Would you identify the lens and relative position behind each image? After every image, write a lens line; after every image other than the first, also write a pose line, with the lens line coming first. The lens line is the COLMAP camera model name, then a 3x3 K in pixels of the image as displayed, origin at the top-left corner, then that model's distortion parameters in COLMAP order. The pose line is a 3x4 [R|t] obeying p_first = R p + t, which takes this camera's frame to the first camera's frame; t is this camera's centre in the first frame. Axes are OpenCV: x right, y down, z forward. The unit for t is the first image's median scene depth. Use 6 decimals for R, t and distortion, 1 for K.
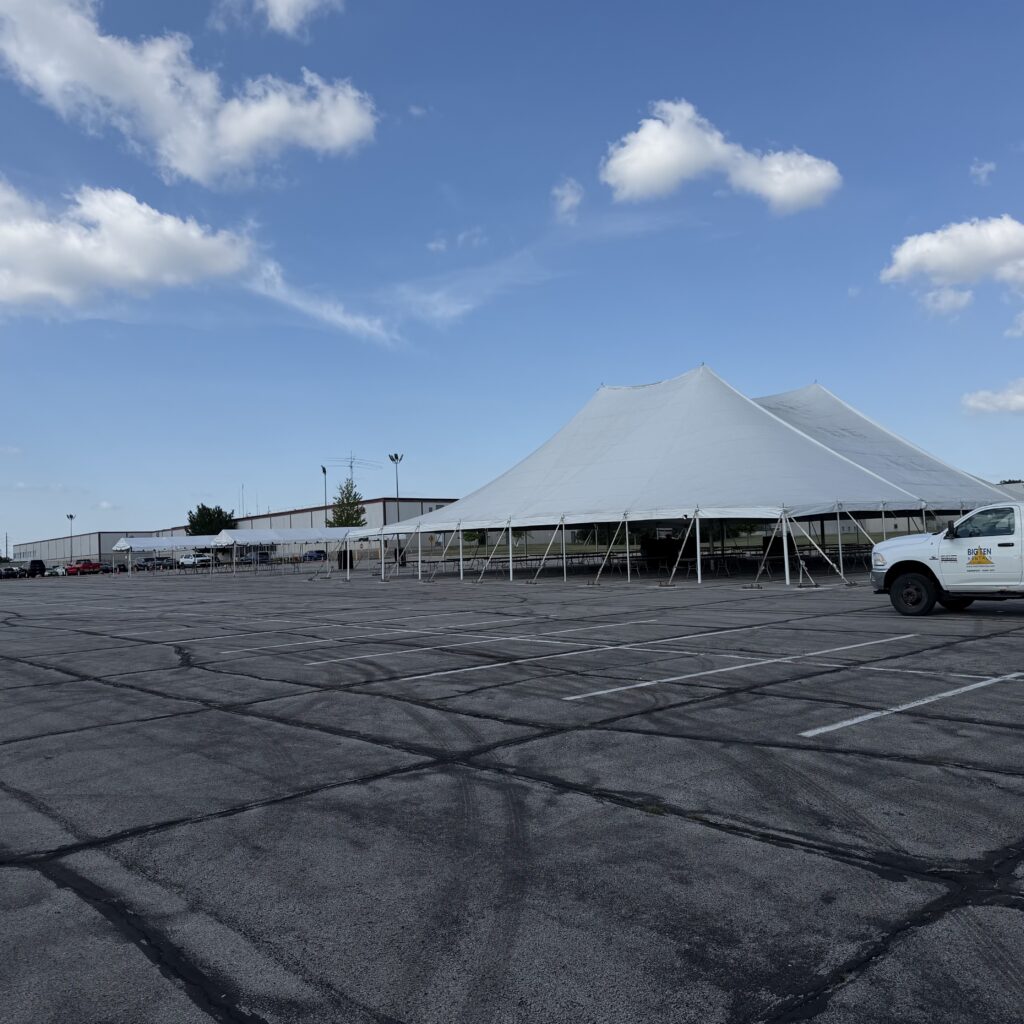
lens RADIAL K [[962.2, 0, 526.6], [0, 962.2, 510.8], [0, 0, 1]] dist [0.120941, -0.289962]
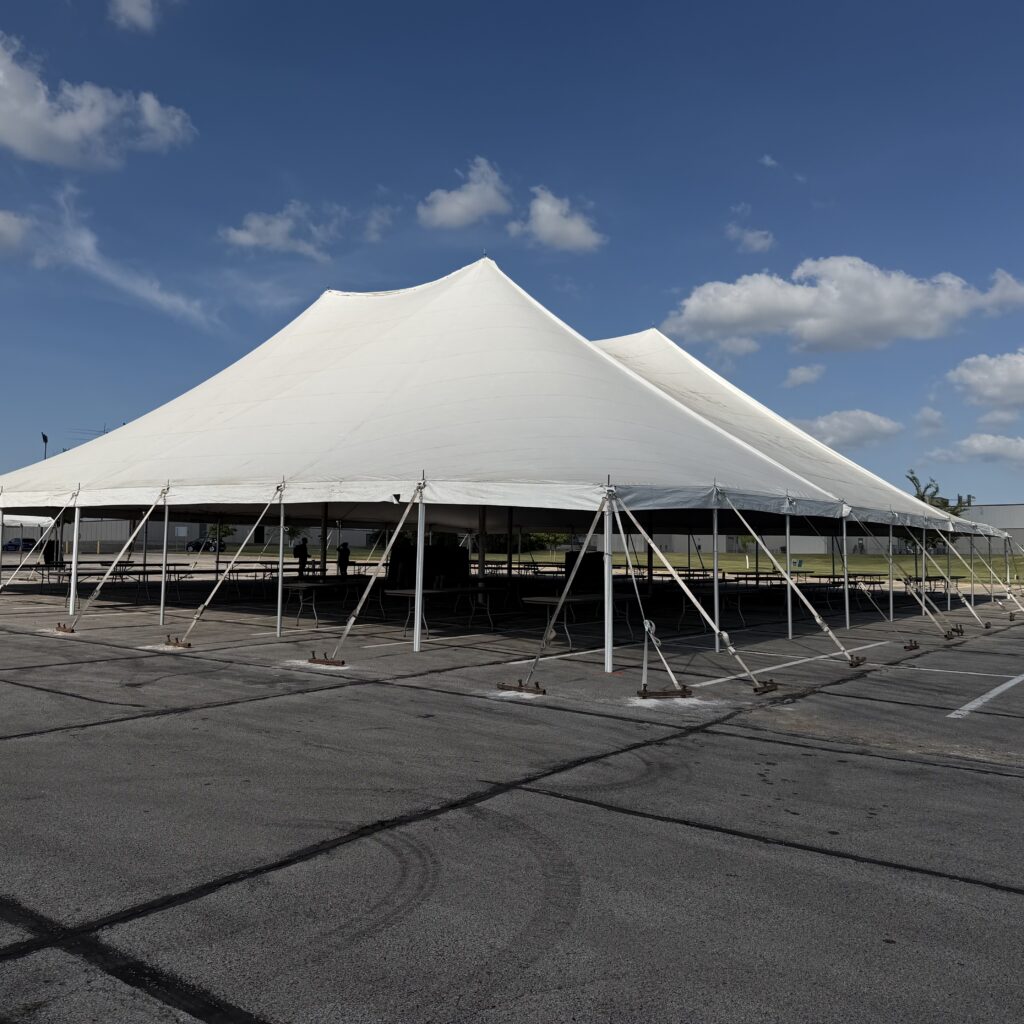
lens RADIAL K [[962.2, 0, 526.6], [0, 962.2, 510.8], [0, 0, 1]] dist [0.120941, -0.289962]
pose [[0.980997, 0.060614, 0.184310, 0.134430], [-0.059480, 0.998161, -0.011677, 0.012669], [-0.184679, 0.000493, 0.982799, 0.522004]]
